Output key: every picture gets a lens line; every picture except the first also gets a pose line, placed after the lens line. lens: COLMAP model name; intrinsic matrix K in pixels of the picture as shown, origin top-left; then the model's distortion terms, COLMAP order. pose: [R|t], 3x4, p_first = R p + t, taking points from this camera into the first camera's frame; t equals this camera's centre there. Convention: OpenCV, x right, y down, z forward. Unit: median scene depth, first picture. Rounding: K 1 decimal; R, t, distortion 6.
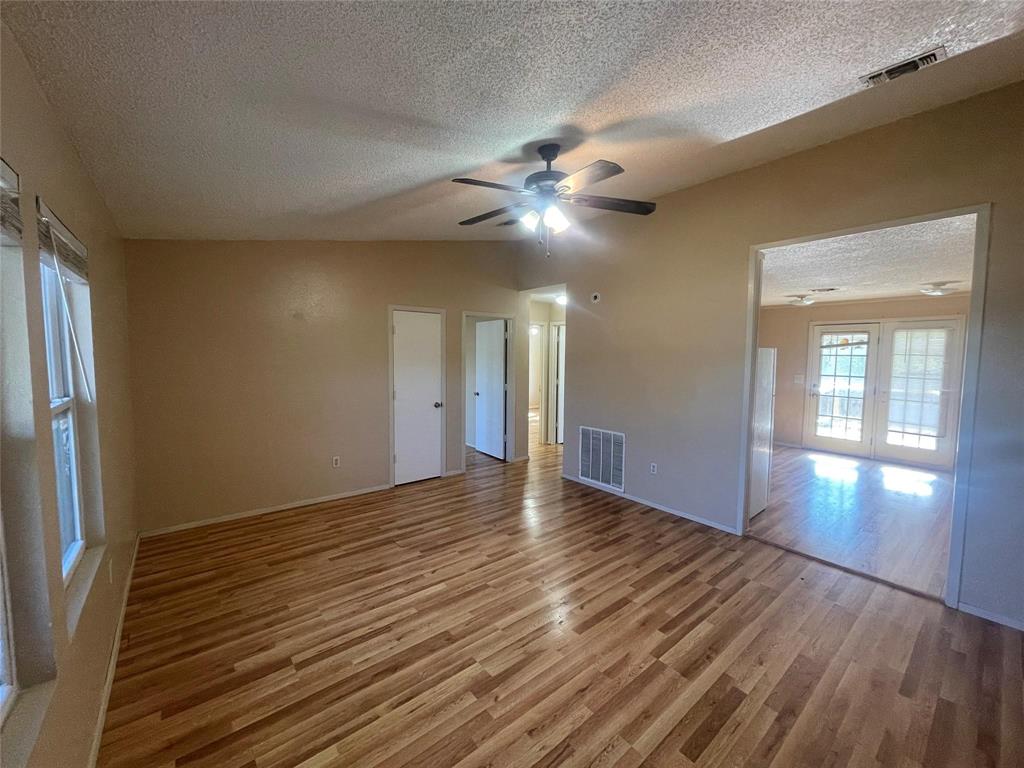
lens RADIAL K [[410.0, 0, 509.2], [0, 410.0, 382.4], [0, 0, 1]] dist [0.000524, -0.000182]
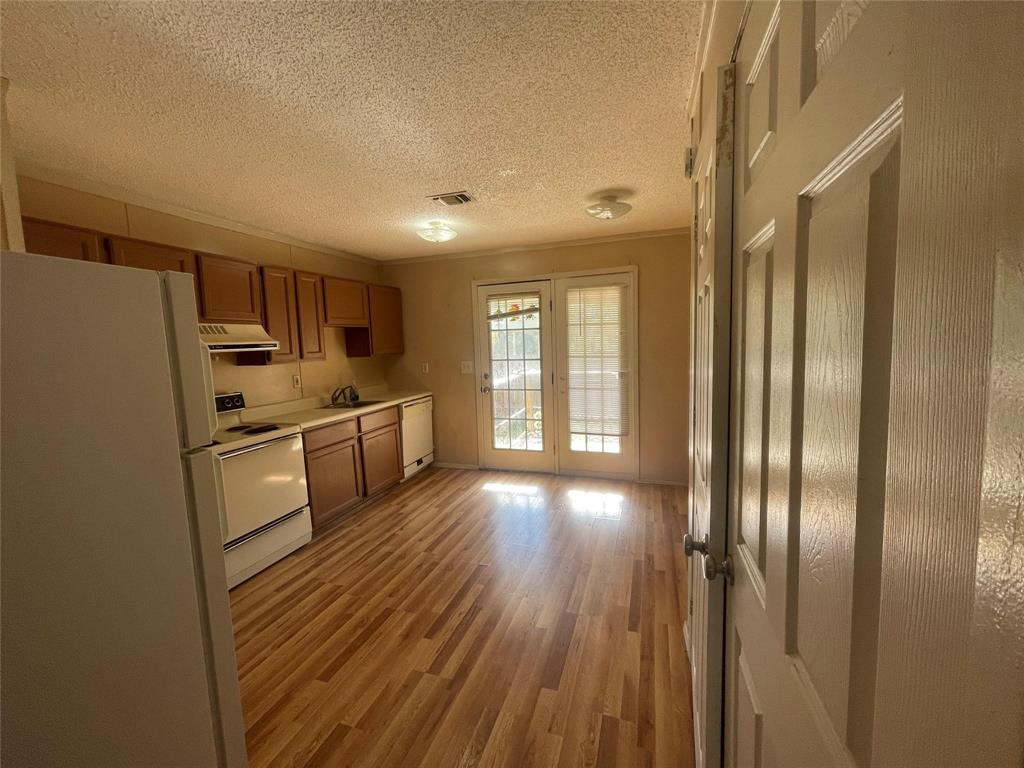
lens RADIAL K [[410.0, 0, 513.4], [0, 410.0, 379.6], [0, 0, 1]] dist [0.000524, -0.000182]
pose [[0.840821, -0.086678, 0.534328, 0.456975], [0.080009, 0.996155, 0.035694, -0.007074], [-0.535368, 0.012739, 0.844523, 0.441191]]
